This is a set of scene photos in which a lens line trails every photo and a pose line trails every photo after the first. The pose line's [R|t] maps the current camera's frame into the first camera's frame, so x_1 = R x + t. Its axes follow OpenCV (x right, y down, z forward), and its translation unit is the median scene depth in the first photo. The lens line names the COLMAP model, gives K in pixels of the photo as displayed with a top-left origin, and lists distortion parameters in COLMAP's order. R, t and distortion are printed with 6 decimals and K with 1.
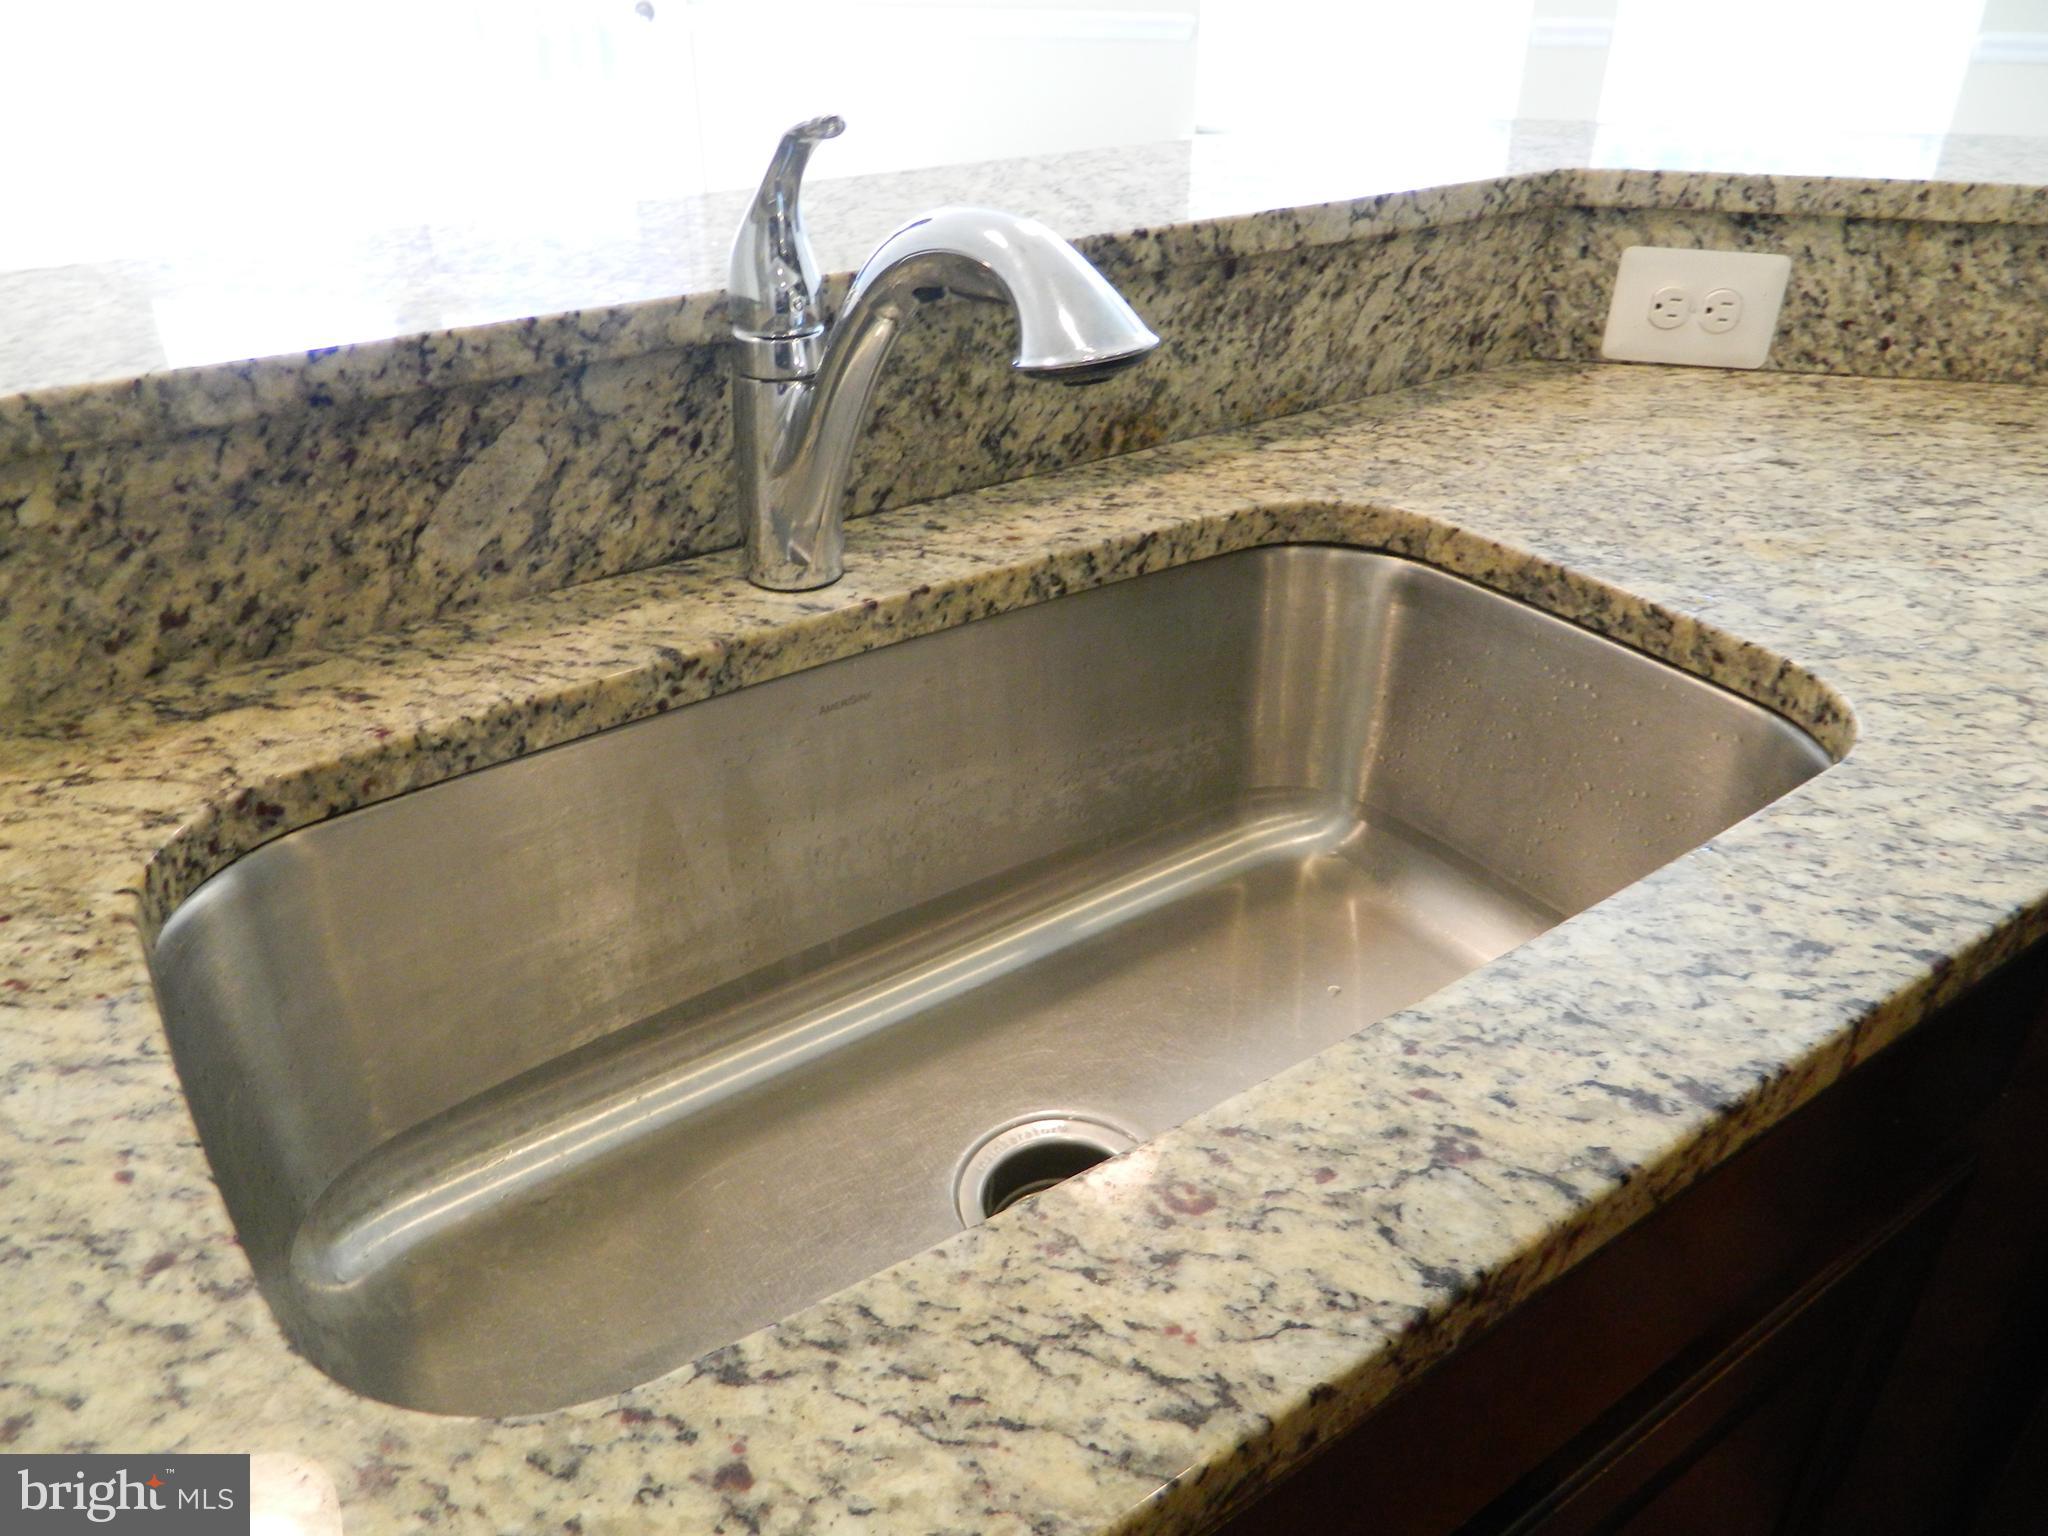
lens RADIAL K [[1525.1, 0, 1032.2], [0, 1525.1, 766.5], [0, 0, 1]] dist [0.011700, -0.012266]
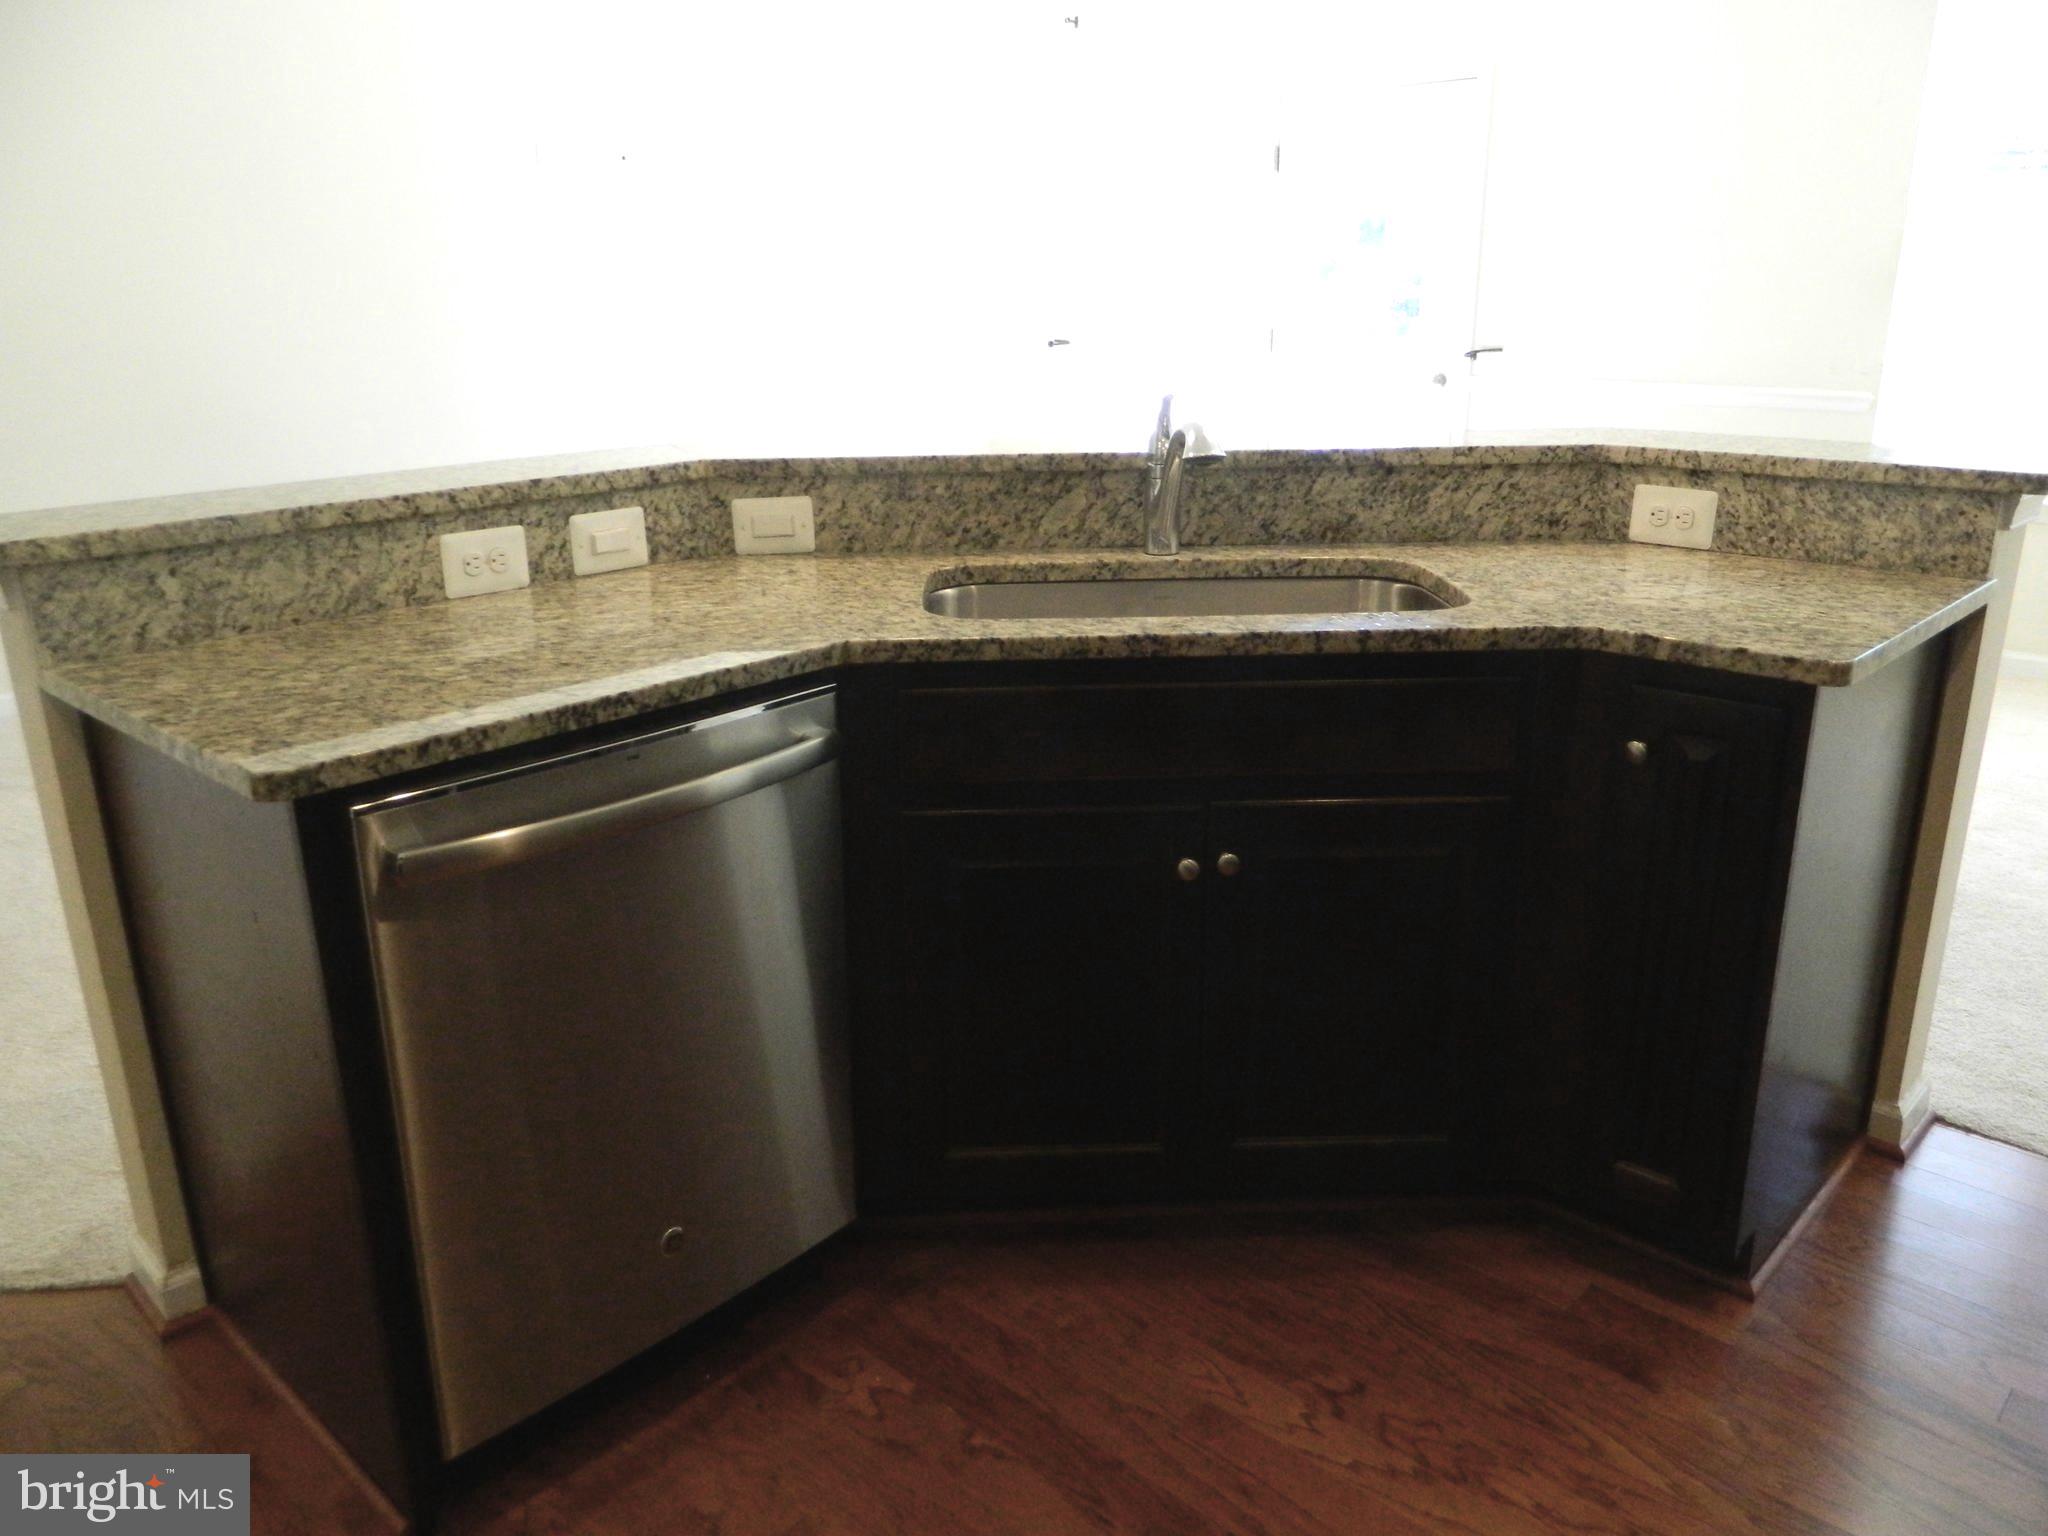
lens RADIAL K [[1525.1, 0, 1025.5], [0, 1525.1, 770.3], [0, 0, 1]] dist [0.011700, -0.012266]
pose [[0.833862, 0.154024, -0.530048, 0.938909], [-0.264199, 0.954505, -0.138268, 0.561464], [0.484637, 0.255335, 0.836619, -1.069763]]
